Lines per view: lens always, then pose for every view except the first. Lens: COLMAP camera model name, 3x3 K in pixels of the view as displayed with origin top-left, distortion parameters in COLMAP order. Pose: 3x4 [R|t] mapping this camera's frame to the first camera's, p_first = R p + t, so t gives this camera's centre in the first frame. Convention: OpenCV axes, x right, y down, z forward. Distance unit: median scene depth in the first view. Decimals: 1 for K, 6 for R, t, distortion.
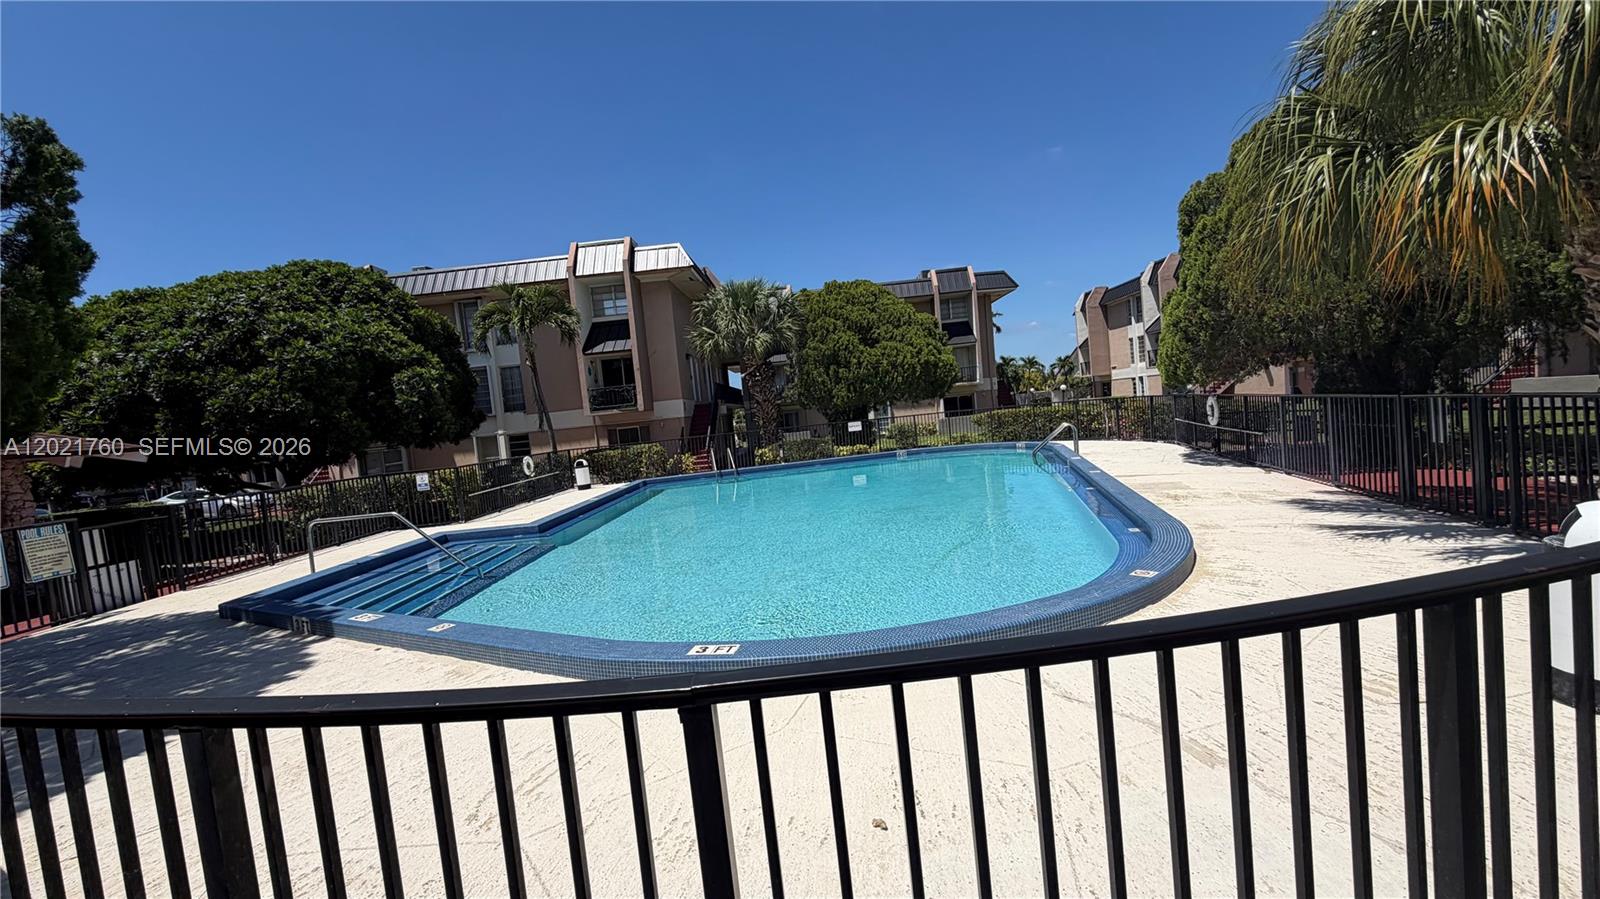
lens RADIAL K [[636.5, 0, 798.8], [0, 636.5, 447.0], [0, 0, 1]] dist [-0.000781, -0.000037]
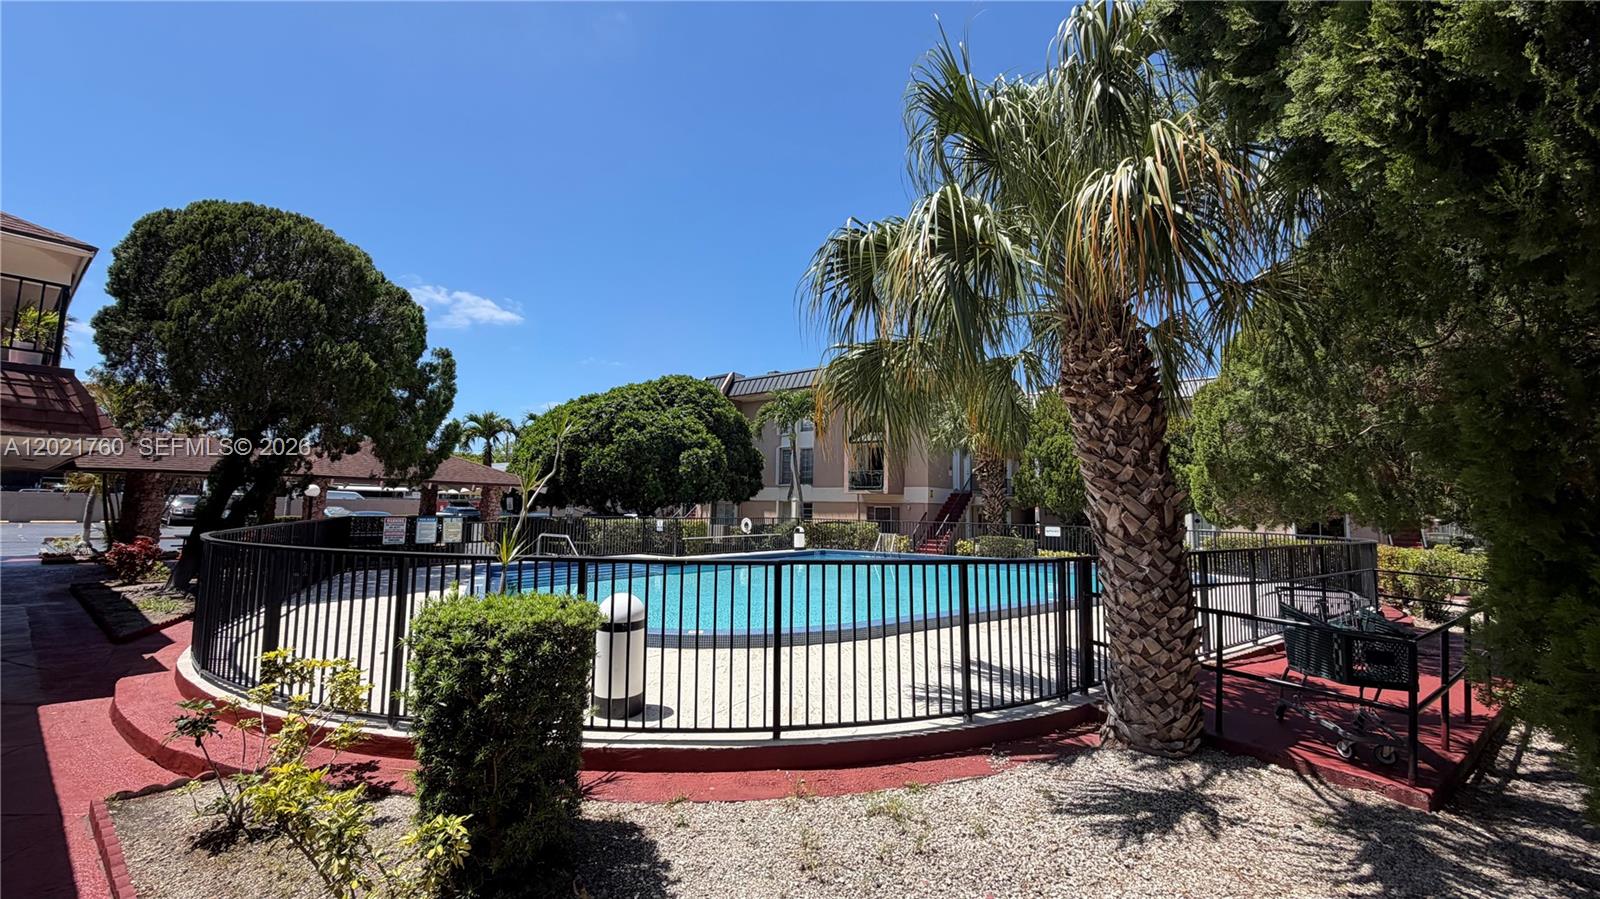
lens RADIAL K [[636.5, 0, 801.3], [0, 636.5, 445.9], [0, 0, 1]] dist [-0.000781, -0.000037]
pose [[0.809661, 0.057923, -0.584032, 0.425090], [-0.130550, 0.987961, -0.083001, -0.037664], [0.572193, 0.143448, 0.807476, -0.050439]]
